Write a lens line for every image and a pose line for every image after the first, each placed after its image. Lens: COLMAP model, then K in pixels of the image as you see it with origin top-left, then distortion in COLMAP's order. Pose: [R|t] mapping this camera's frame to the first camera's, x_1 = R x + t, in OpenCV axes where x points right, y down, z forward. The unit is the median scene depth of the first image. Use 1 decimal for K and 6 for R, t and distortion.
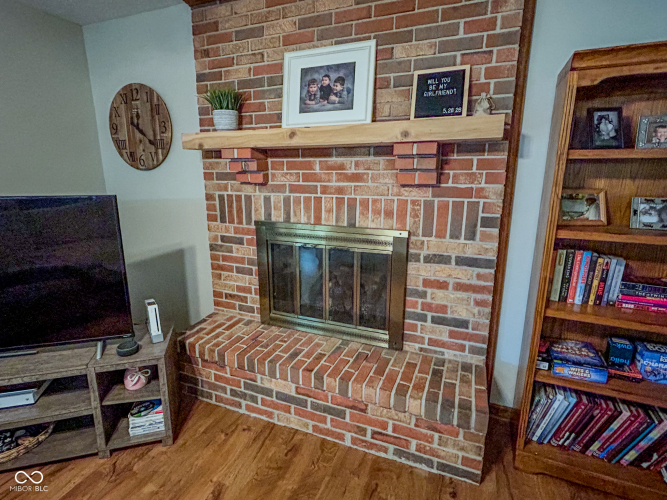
lens RADIAL K [[346.4, 0, 332.9], [0, 346.4, 249.6], [0, 0, 1]] dist [-0.003527, 0.001003]
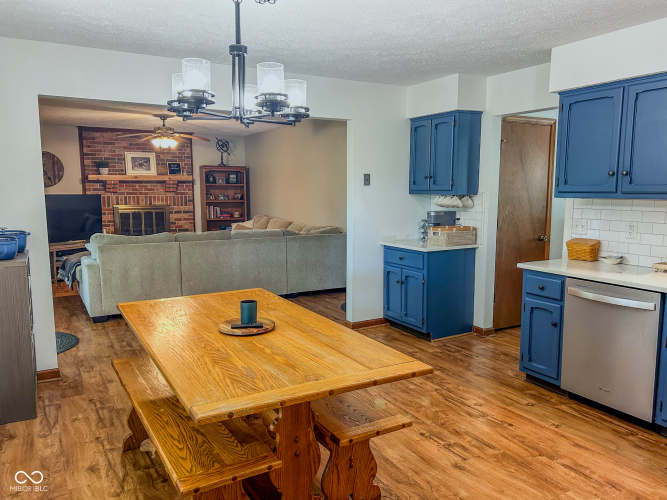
lens RADIAL K [[507.1, 0, 337.3], [0, 507.1, 250.1], [0, 0, 1]] dist [0.044066, -0.025694]
pose [[0.620781, -0.097124, 0.777944, -2.773554], [0.175910, 0.984251, -0.017492, 0.786023], [-0.763993, 0.147707, 0.628090, -3.459217]]
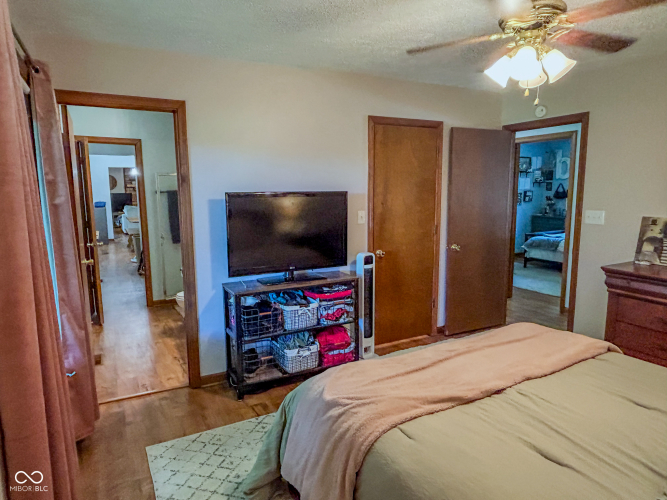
lens RADIAL K [[430.1, 0, 332.3], [0, 430.1, 250.0], [0, 0, 1]] dist [-0.009585, -0.001317]
pose [[0.654581, -0.119300, 0.746519, -4.753671], [0.176538, 0.984291, 0.002502, 1.819703], [-0.735091, 0.130151, 0.665359, -8.314473]]
